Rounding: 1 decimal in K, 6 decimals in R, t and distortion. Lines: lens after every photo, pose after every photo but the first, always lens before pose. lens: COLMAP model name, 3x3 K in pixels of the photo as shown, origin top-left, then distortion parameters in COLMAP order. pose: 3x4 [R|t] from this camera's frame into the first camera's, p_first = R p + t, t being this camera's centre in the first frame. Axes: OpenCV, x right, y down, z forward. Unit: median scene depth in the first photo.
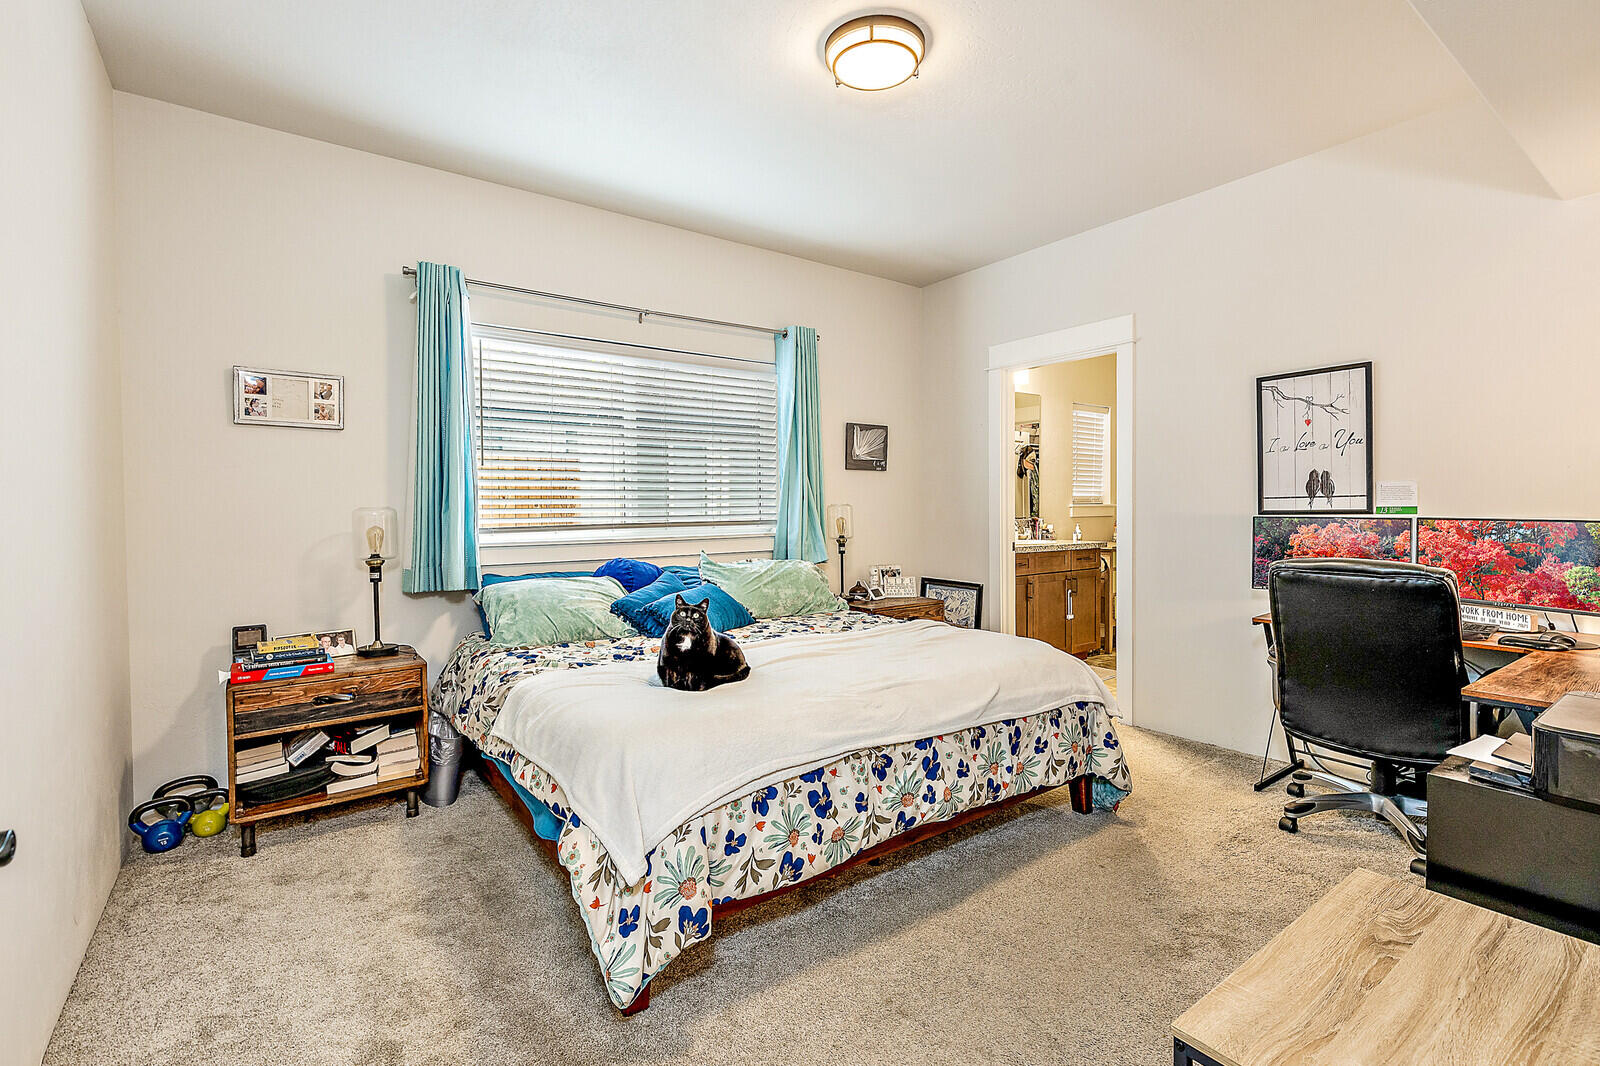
lens RADIAL K [[718.6, 0, 800.1], [0, 718.6, 527.2], [0, 0, 1]] dist [0.002339, -0.000602]
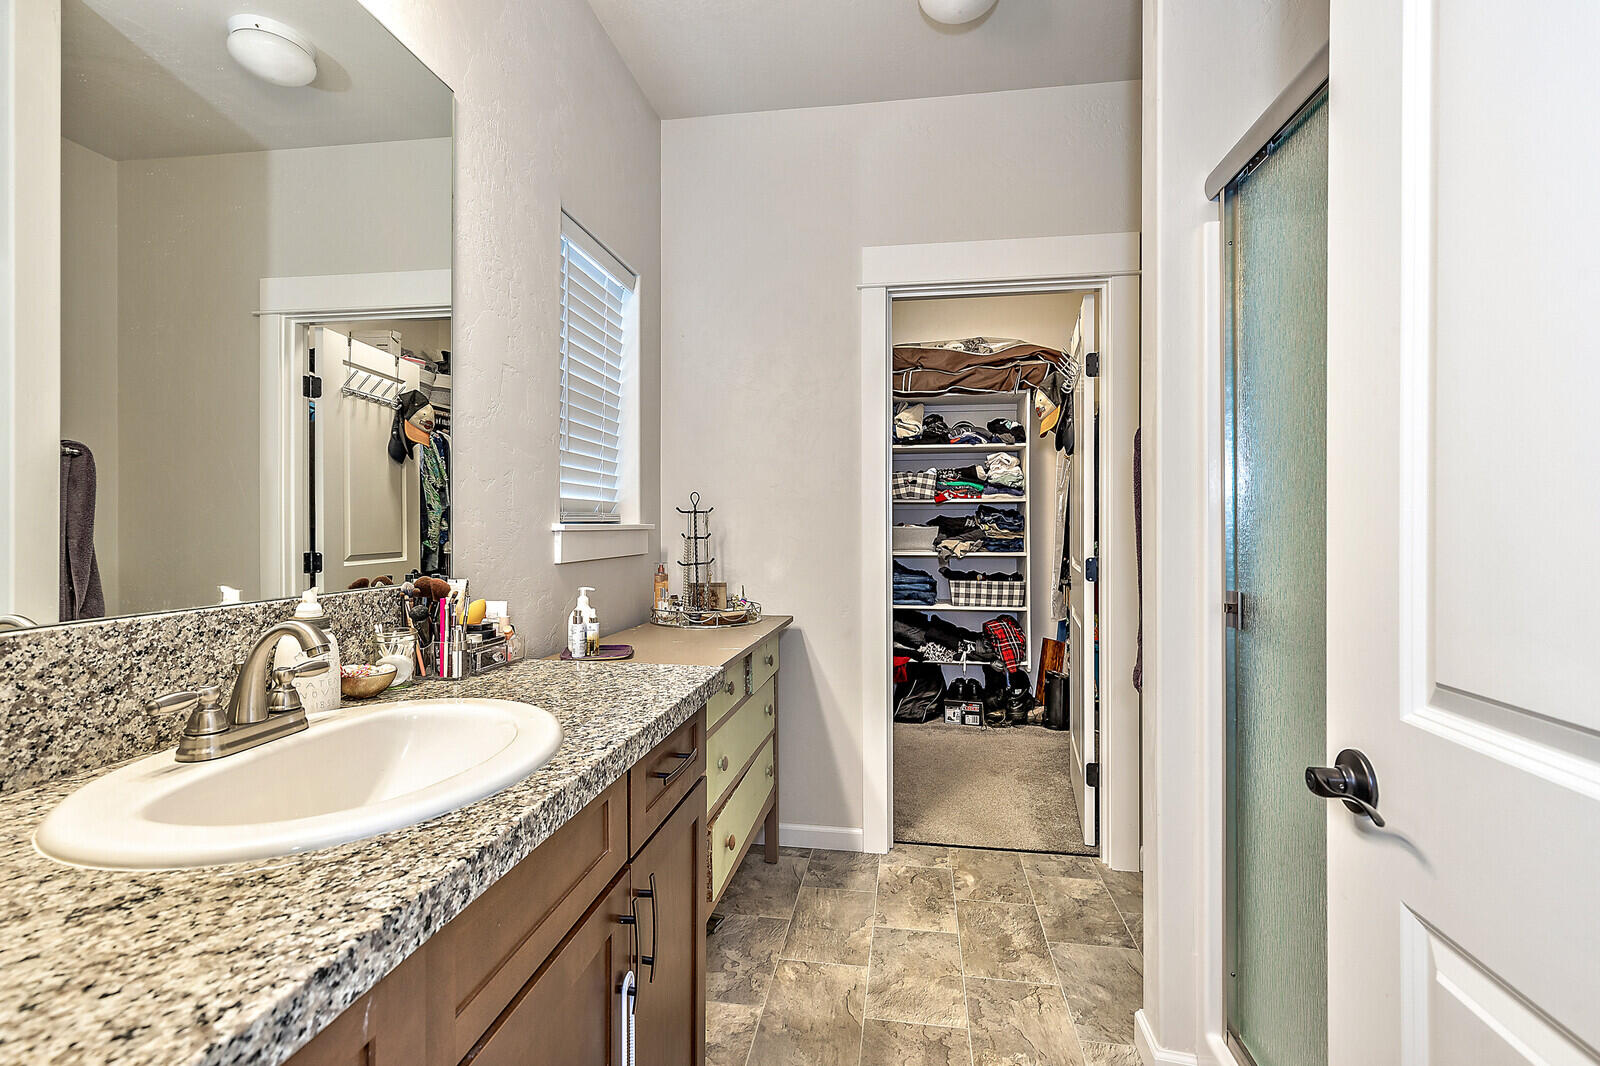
lens RADIAL K [[718.6, 0, 800.1], [0, 718.6, 527.2], [0, 0, 1]] dist [0.002339, -0.000602]
pose [[0.705899, 0.006271, 0.708285, 0.317707], [0.013049, 0.999676, -0.021856, -0.030154], [-0.708192, 0.024671, 0.705588, 0.971374]]
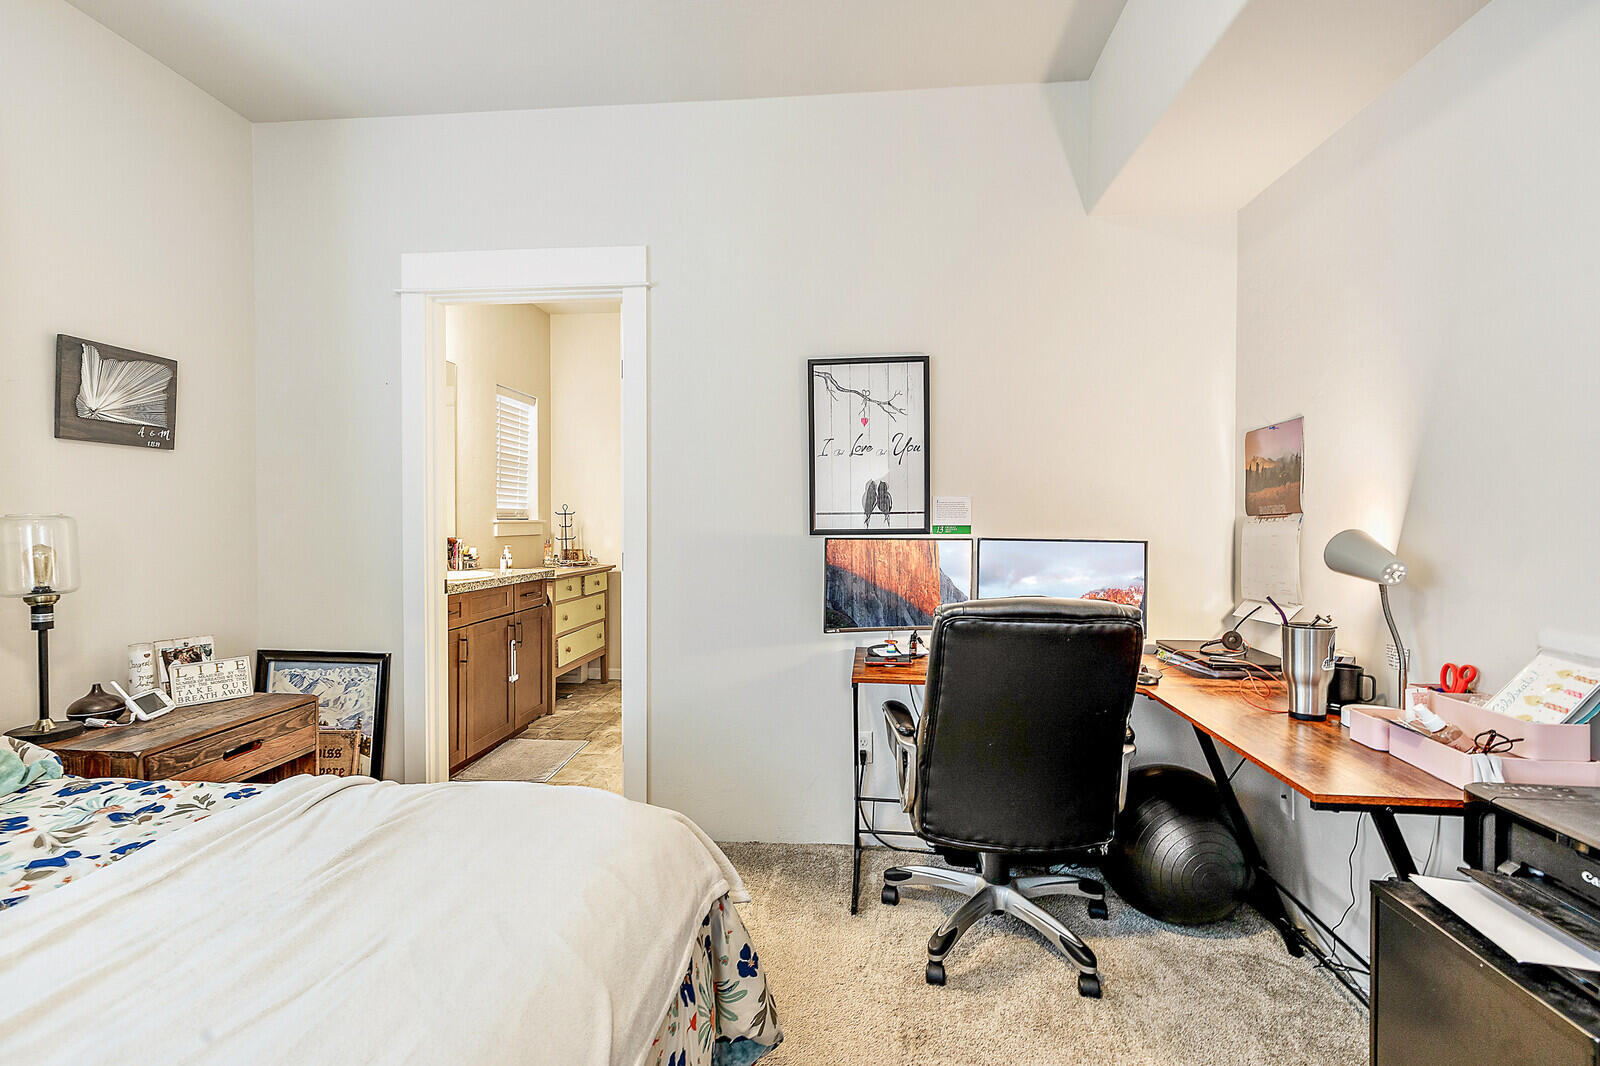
lens RADIAL K [[727.5, 0, 801.5], [0, 727.5, 527.0], [0, 0, 1]] dist [0.011702, -0.001094]
pose [[0.663015, -0.000414, 0.748606, 0.029402], [0.016589, 0.999762, -0.014140, -0.011256], [-0.748423, 0.021793, 0.662864, 0.359757]]
